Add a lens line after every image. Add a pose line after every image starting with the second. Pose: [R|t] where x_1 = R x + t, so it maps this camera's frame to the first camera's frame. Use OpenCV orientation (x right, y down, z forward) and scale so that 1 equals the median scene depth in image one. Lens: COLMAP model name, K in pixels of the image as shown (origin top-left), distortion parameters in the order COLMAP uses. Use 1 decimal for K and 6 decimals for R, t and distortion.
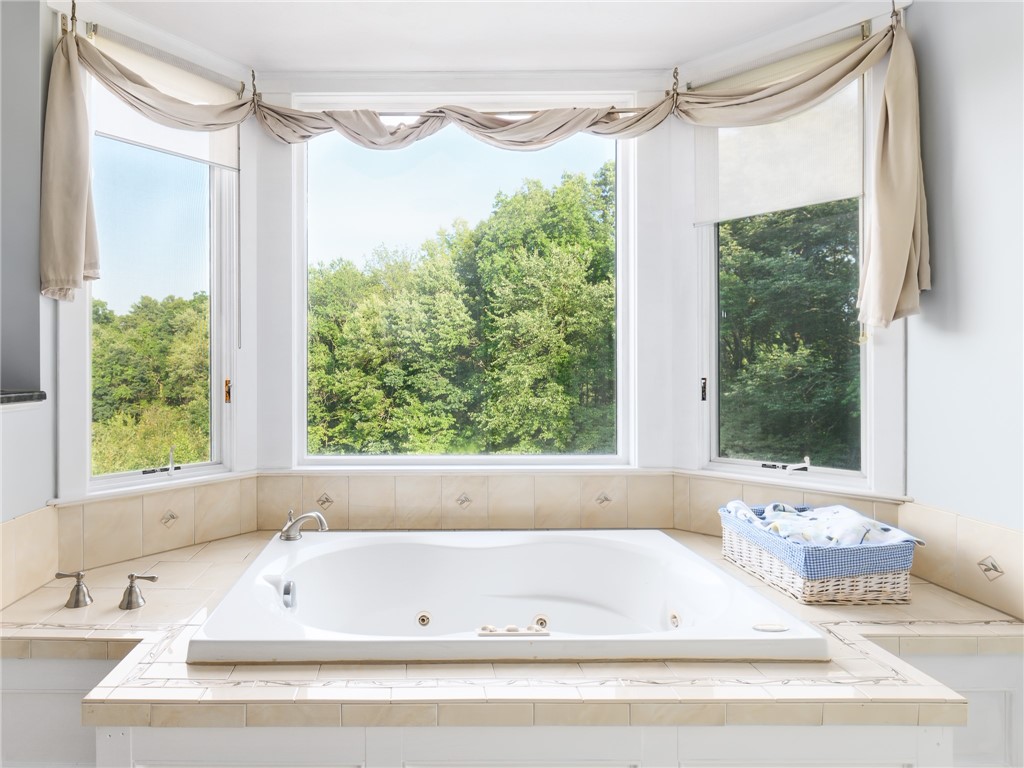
lens RADIAL K [[579.9, 0, 511.8], [0, 579.9, 378.9], [0, 0, 1]] dist [0.000151, -0.000957]
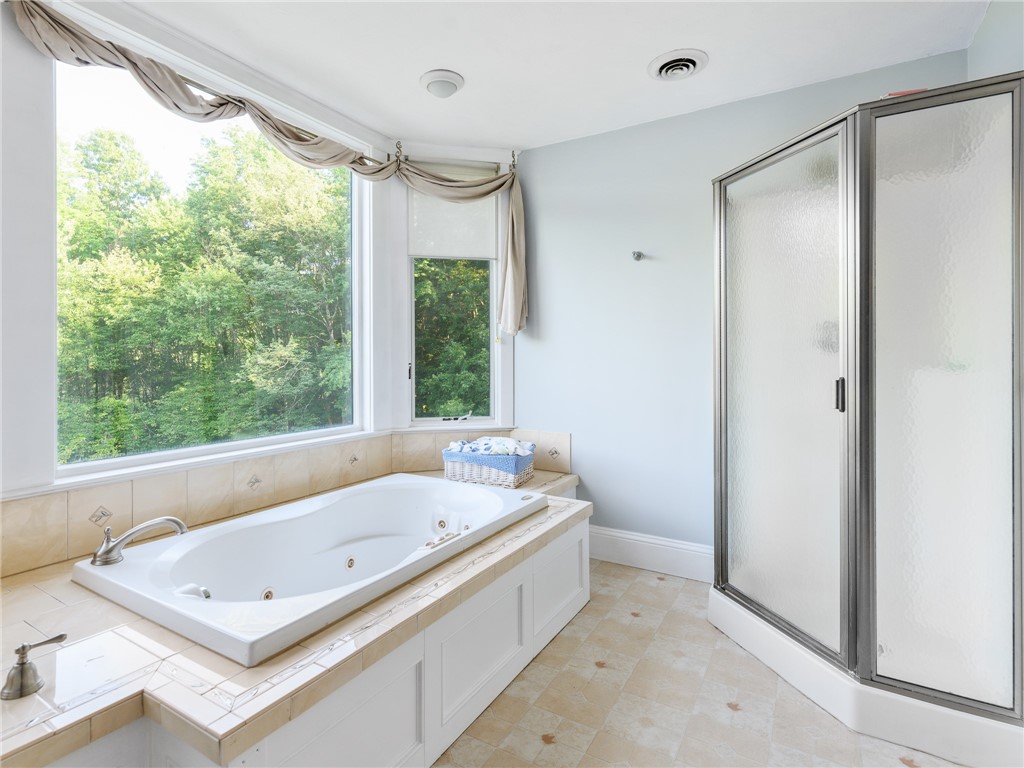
lens RADIAL K [[521.1, 0, 508.6], [0, 521.1, 363.0], [0, 0, 1]] dist [0.006061, 0.000405]
pose [[0.517274, -0.002380, 0.855817, -0.659215], [0.012111, 0.999916, -0.004539, 0.006992], [-0.855734, 0.012713, 0.517260, 0.128869]]
